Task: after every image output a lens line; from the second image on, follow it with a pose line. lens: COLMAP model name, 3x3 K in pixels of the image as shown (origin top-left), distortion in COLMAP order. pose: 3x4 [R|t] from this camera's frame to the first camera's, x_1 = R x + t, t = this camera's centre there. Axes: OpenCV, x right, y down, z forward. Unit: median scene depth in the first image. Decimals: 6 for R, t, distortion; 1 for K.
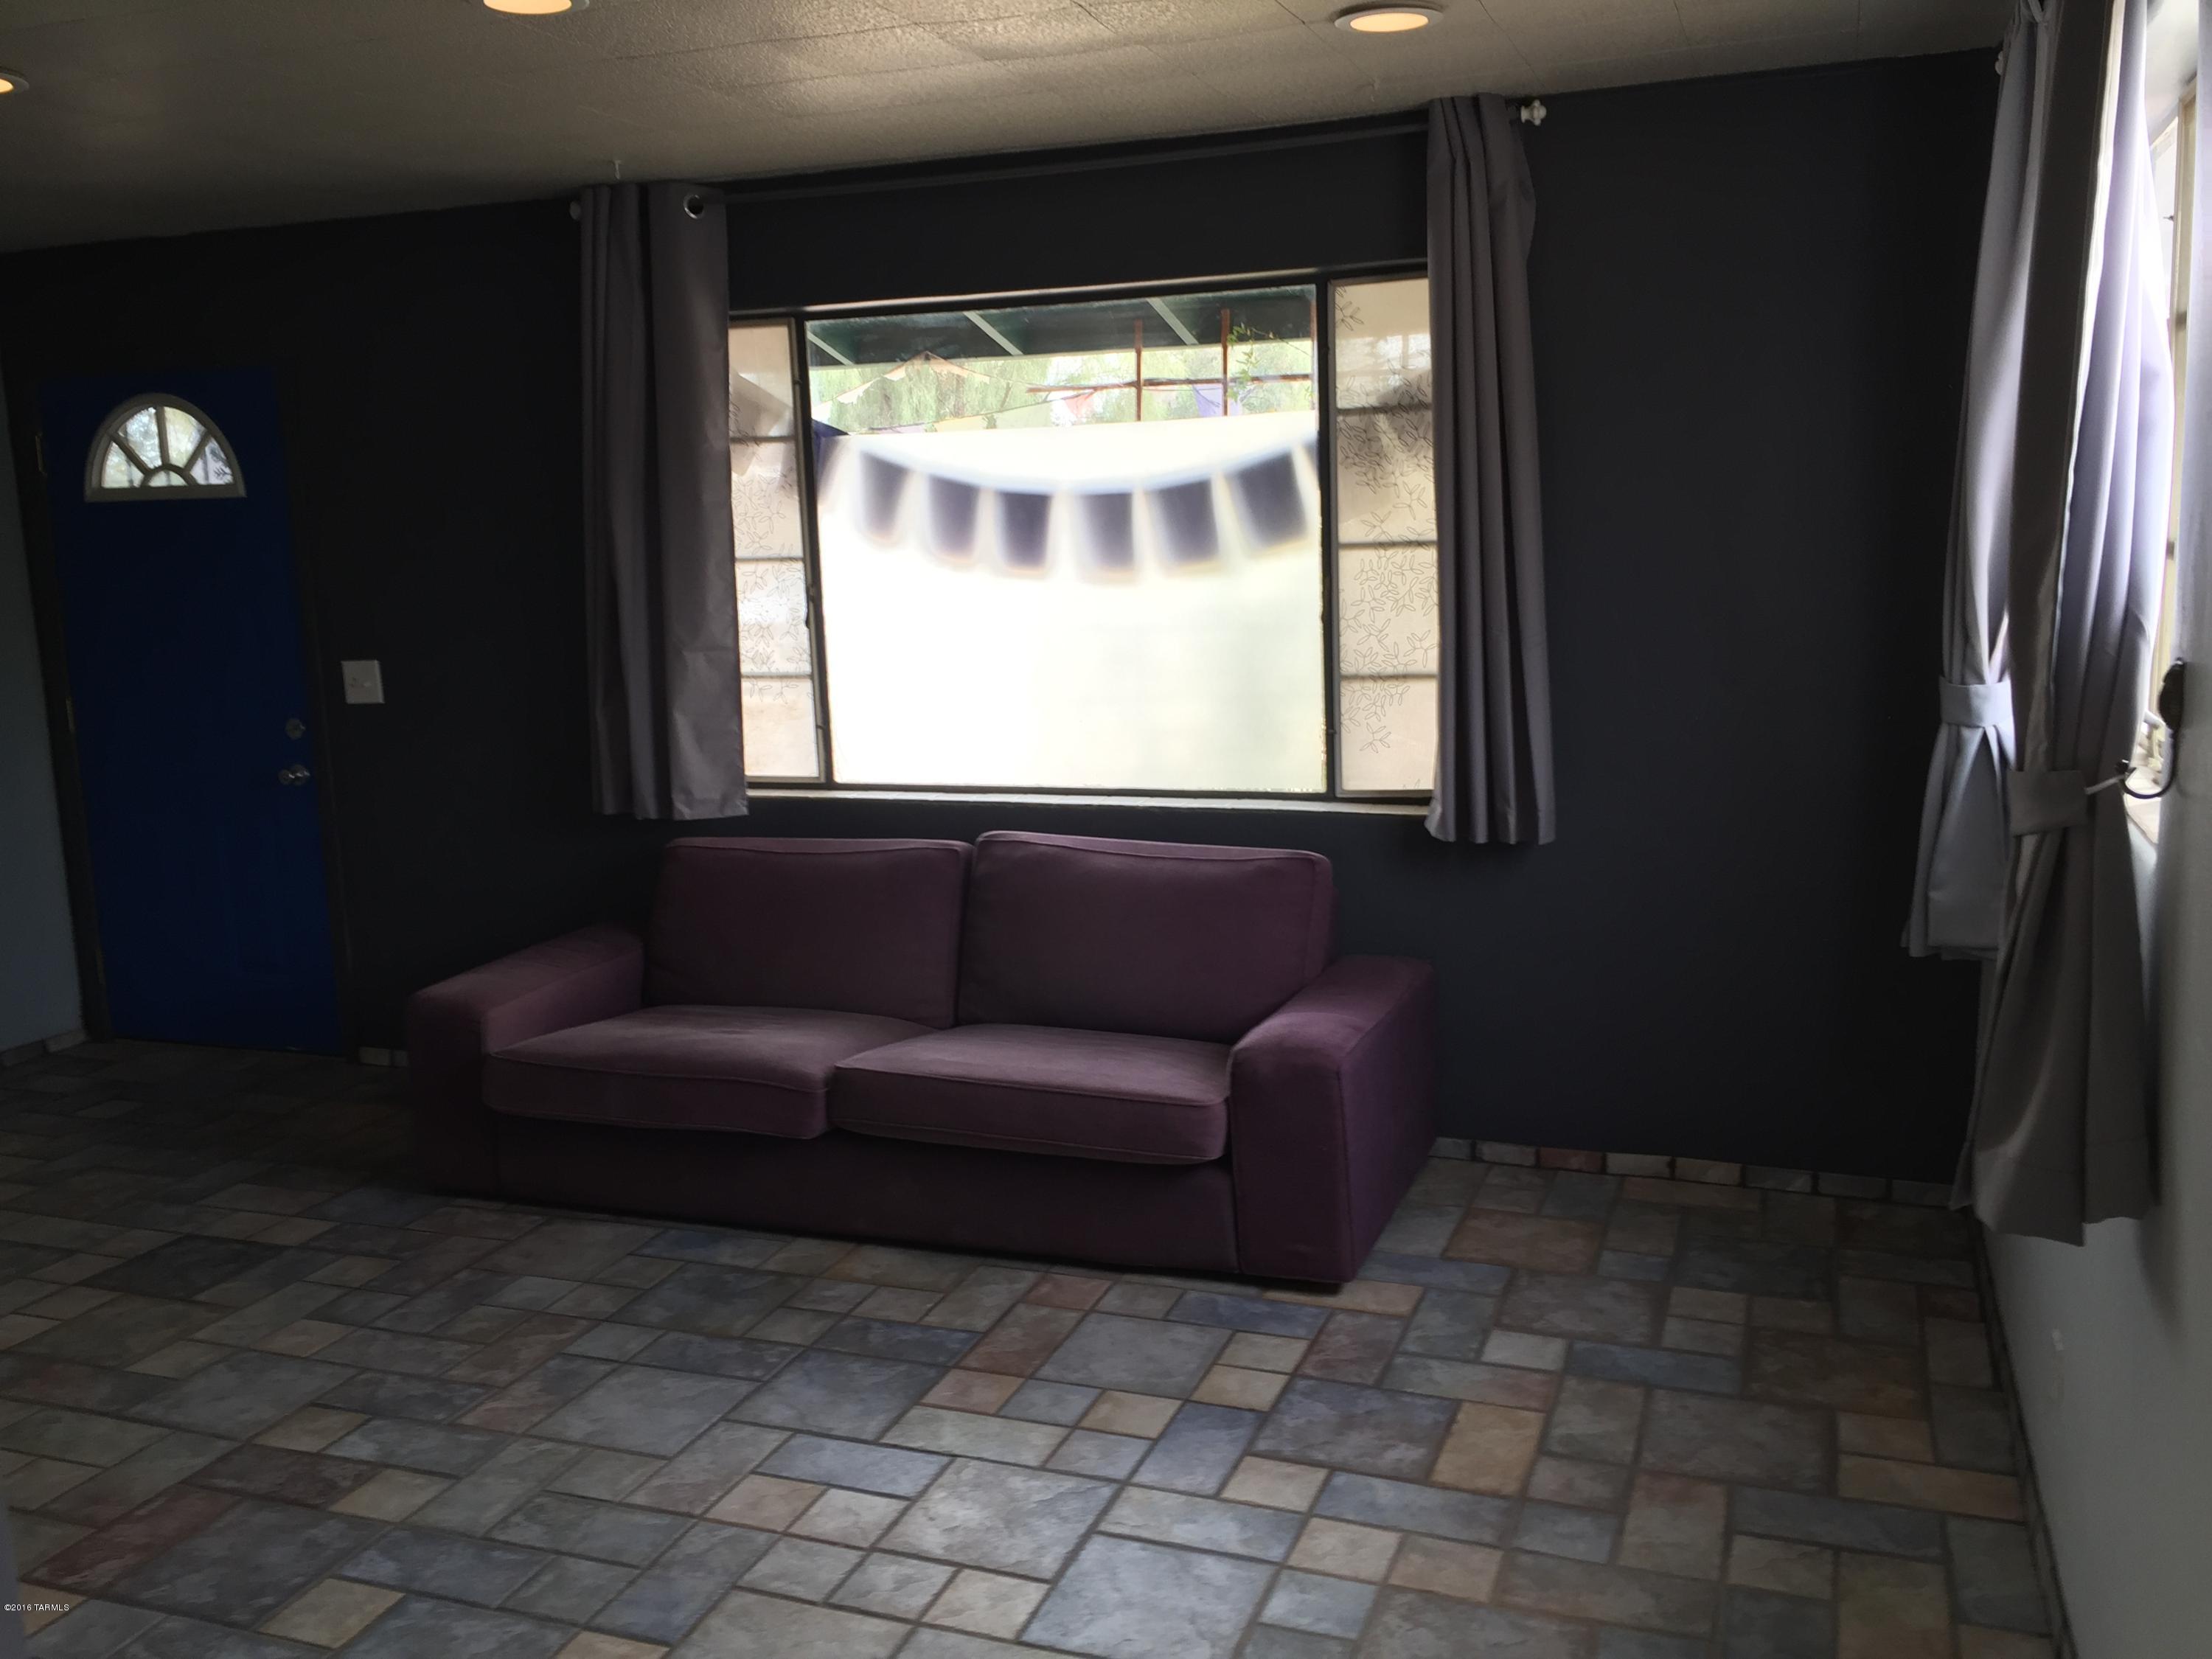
lens RADIAL K [[1895.5, 0, 1108.3], [0, 1895.5, 830.9], [0, 0, 1]] dist [0.042556, -0.029007]
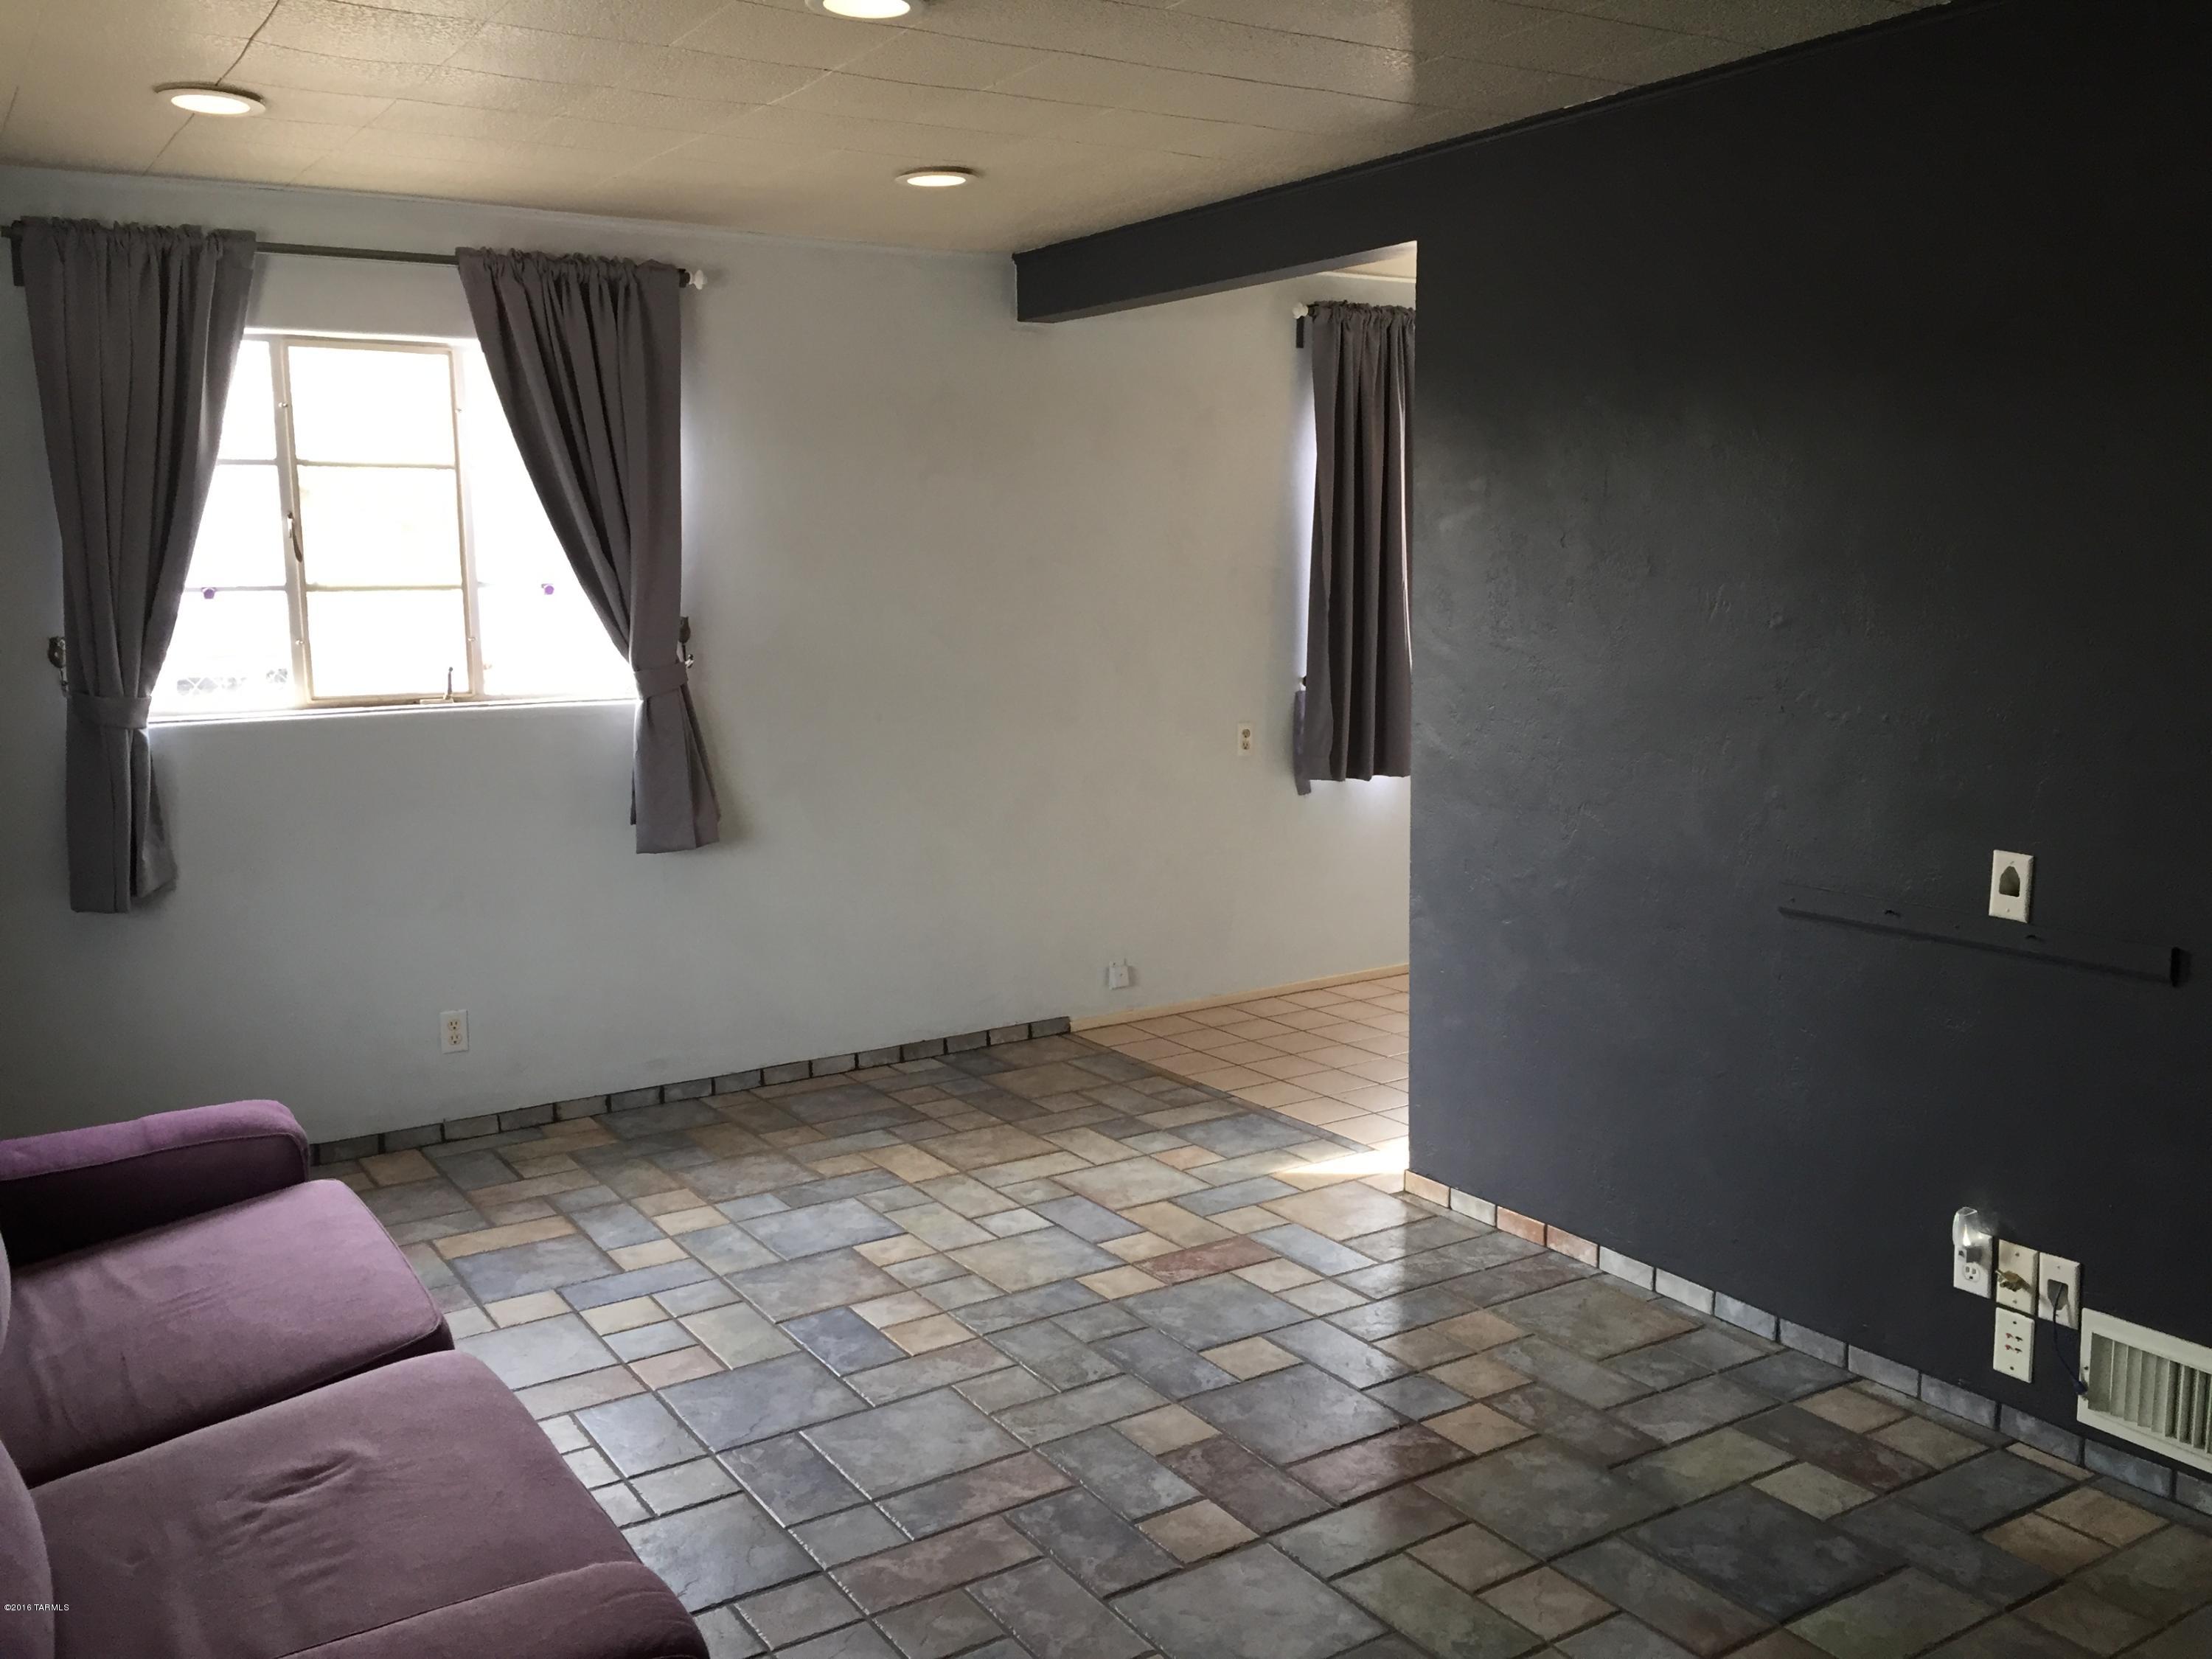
lens RADIAL K [[1895.5, 0, 1106.4], [0, 1895.5, 829.6], [0, 0, 1]] dist [0.042556, -0.029007]
pose [[-0.800063, -0.044008, 0.598300, -0.999122], [0.137137, 0.957483, 0.253810, -0.258735], [-0.584032, 0.285113, -0.760012, 1.783875]]
